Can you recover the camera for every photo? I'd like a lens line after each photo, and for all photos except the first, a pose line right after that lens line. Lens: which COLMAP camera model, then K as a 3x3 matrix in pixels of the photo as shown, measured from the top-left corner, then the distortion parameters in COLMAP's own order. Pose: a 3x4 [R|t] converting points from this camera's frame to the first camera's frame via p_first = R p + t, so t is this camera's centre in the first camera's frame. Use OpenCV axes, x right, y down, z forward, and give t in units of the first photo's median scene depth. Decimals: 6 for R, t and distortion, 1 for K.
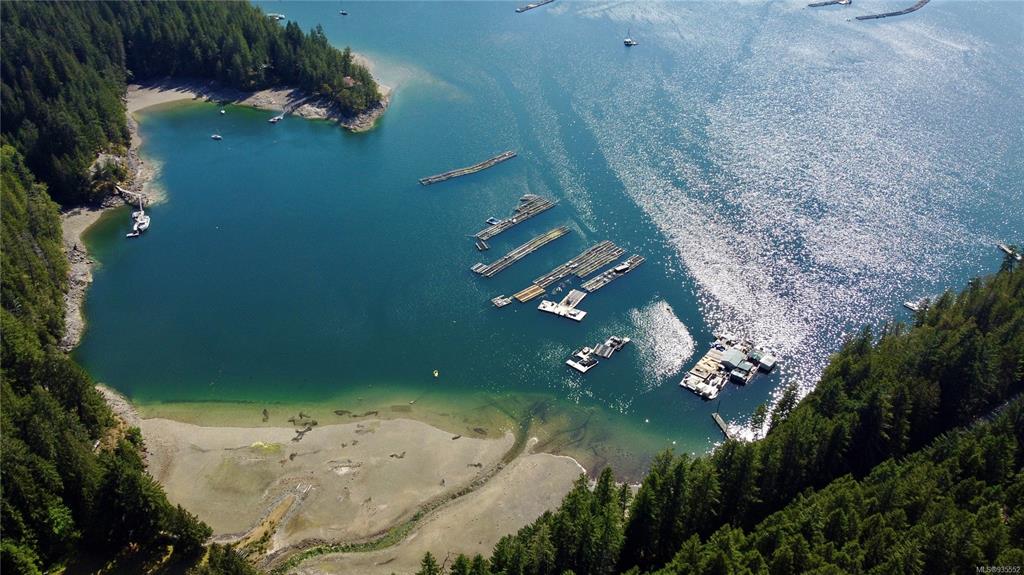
lens RADIAL K [[760.4, 0, 512.0], [0, 760.4, 287.5], [0, 0, 1]] dist [-0.006099, -0.005053]
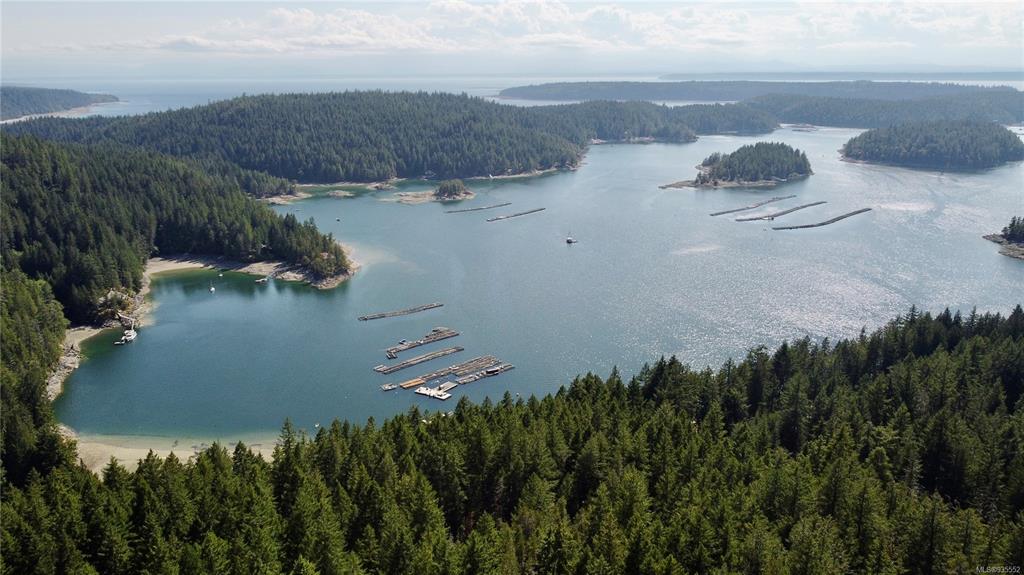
lens RADIAL K [[760.4, 0, 512.0], [0, 760.4, 287.5], [0, 0, 1]] dist [-0.006099, -0.005053]
pose [[0.998152, 0.022269, -0.056540, 0.168274], [-0.038861, 0.949230, -0.312174, 0.160825], [0.046718, 0.313795, 0.948341, -0.148693]]
